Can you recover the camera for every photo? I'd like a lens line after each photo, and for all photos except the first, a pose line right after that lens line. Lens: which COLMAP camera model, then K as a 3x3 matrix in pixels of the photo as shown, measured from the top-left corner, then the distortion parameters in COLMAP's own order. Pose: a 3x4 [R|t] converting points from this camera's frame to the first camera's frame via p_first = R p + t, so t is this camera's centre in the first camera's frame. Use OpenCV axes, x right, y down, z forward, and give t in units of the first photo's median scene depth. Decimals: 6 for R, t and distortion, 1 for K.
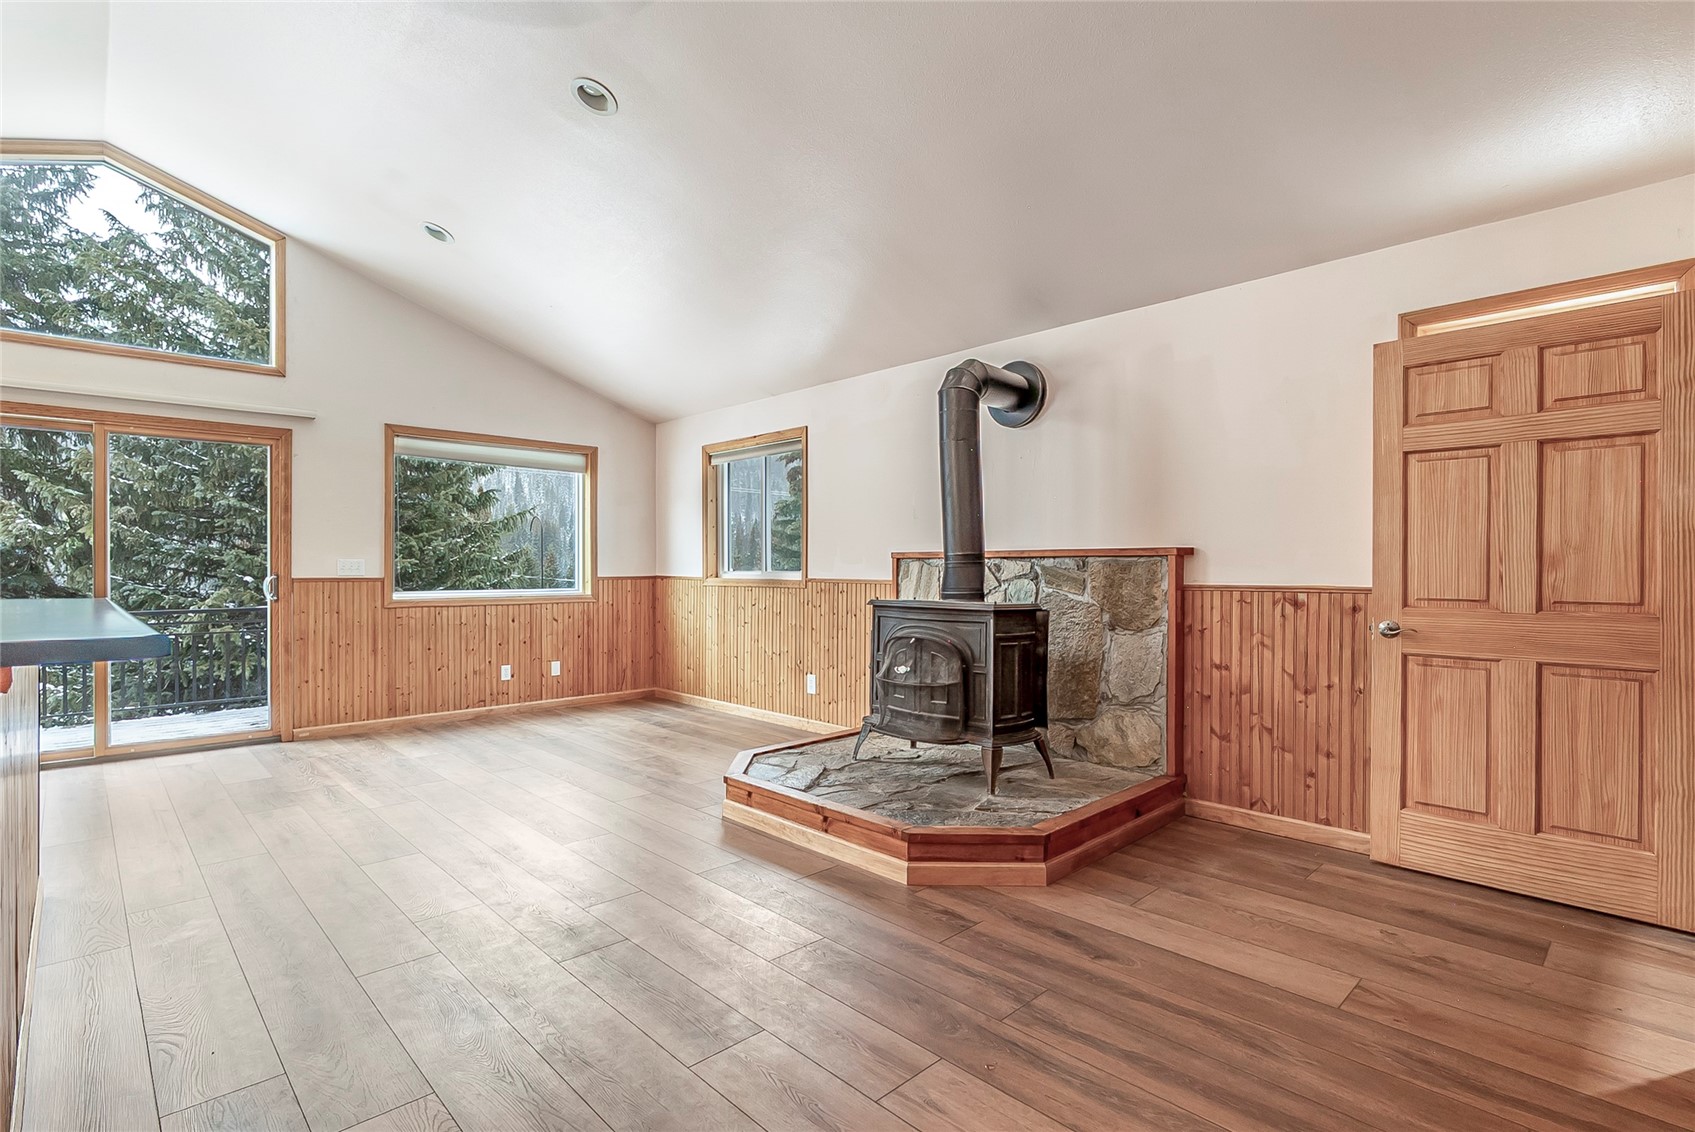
lens RADIAL K [[811.4, 0, 839.8], [0, 811.4, 573.2], [0, 0, 1]] dist [-0.004655, -0.000498]
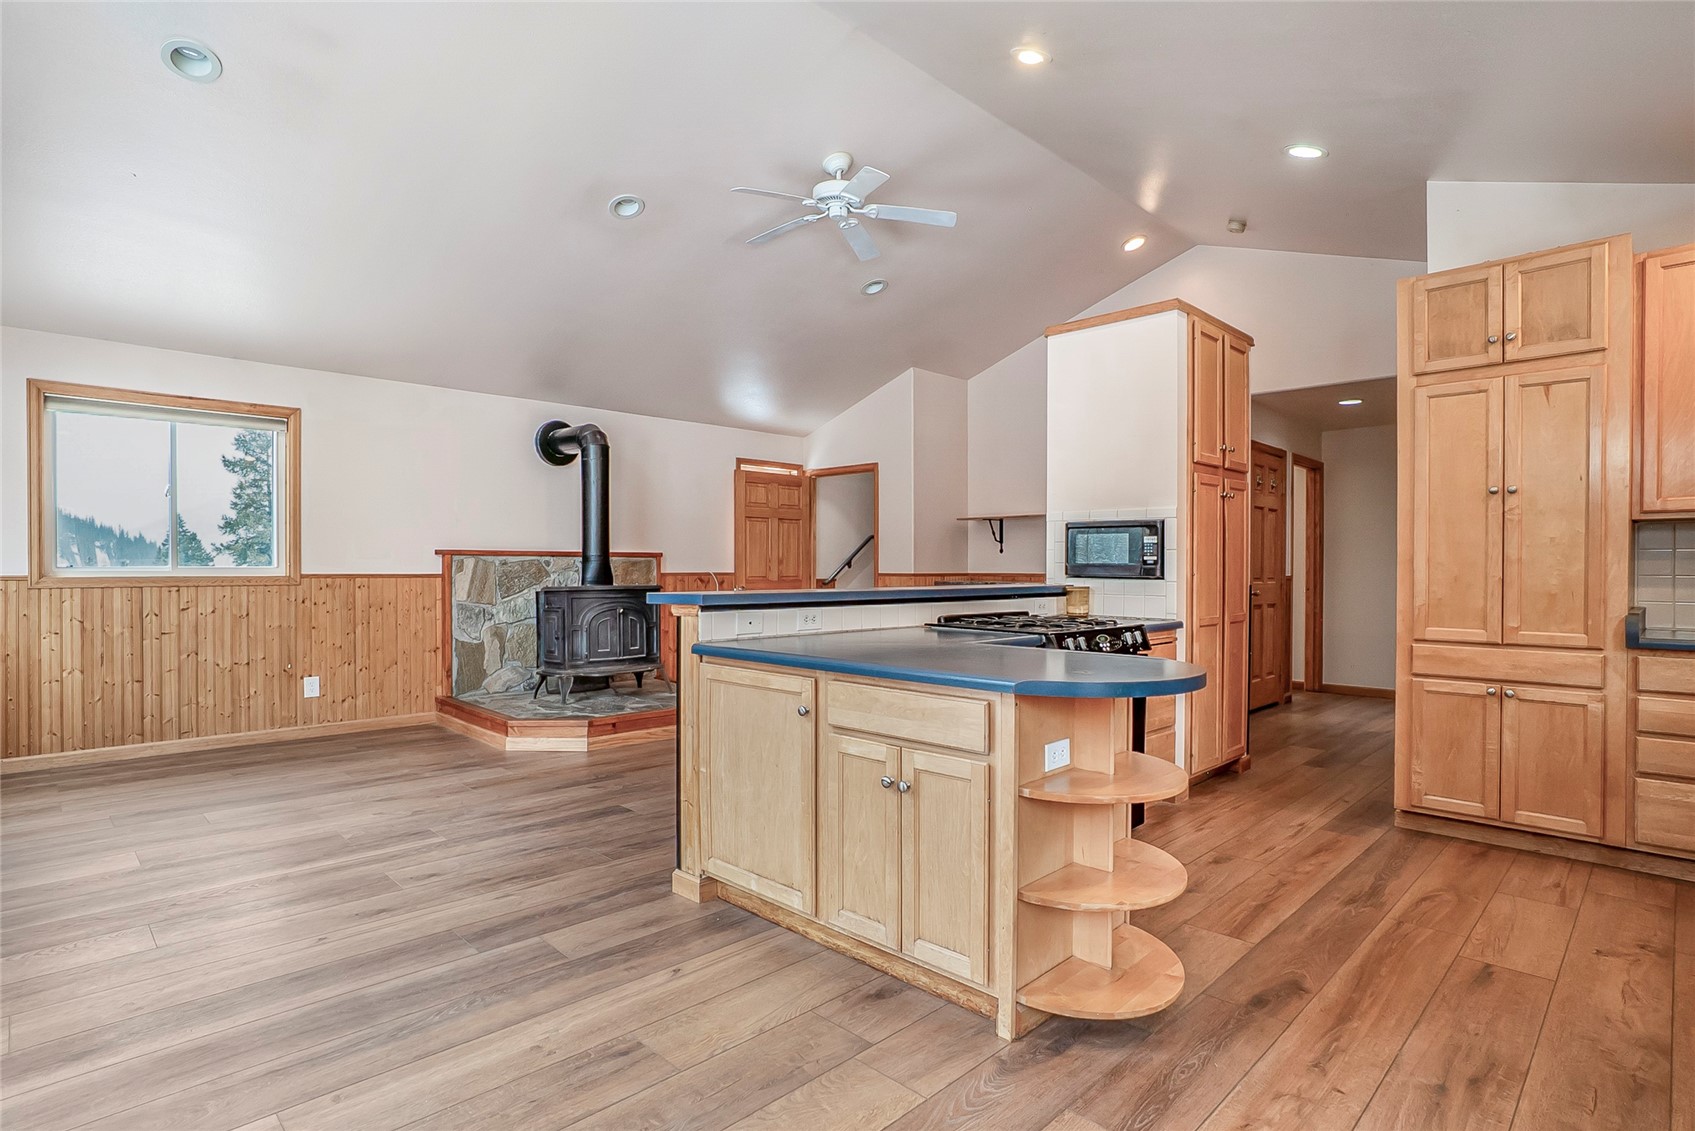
lens RADIAL K [[864.3, 0, 841.3], [0, 864.3, 572.3], [0, 0, 1]] dist [-0.029006, 0.010779]
pose [[-0.007532, -0.010628, 0.999915, -1.100181], [0.001863, 0.999942, 0.010642, -0.004915], [-0.999970, 0.001943, -0.007512, 0.424619]]
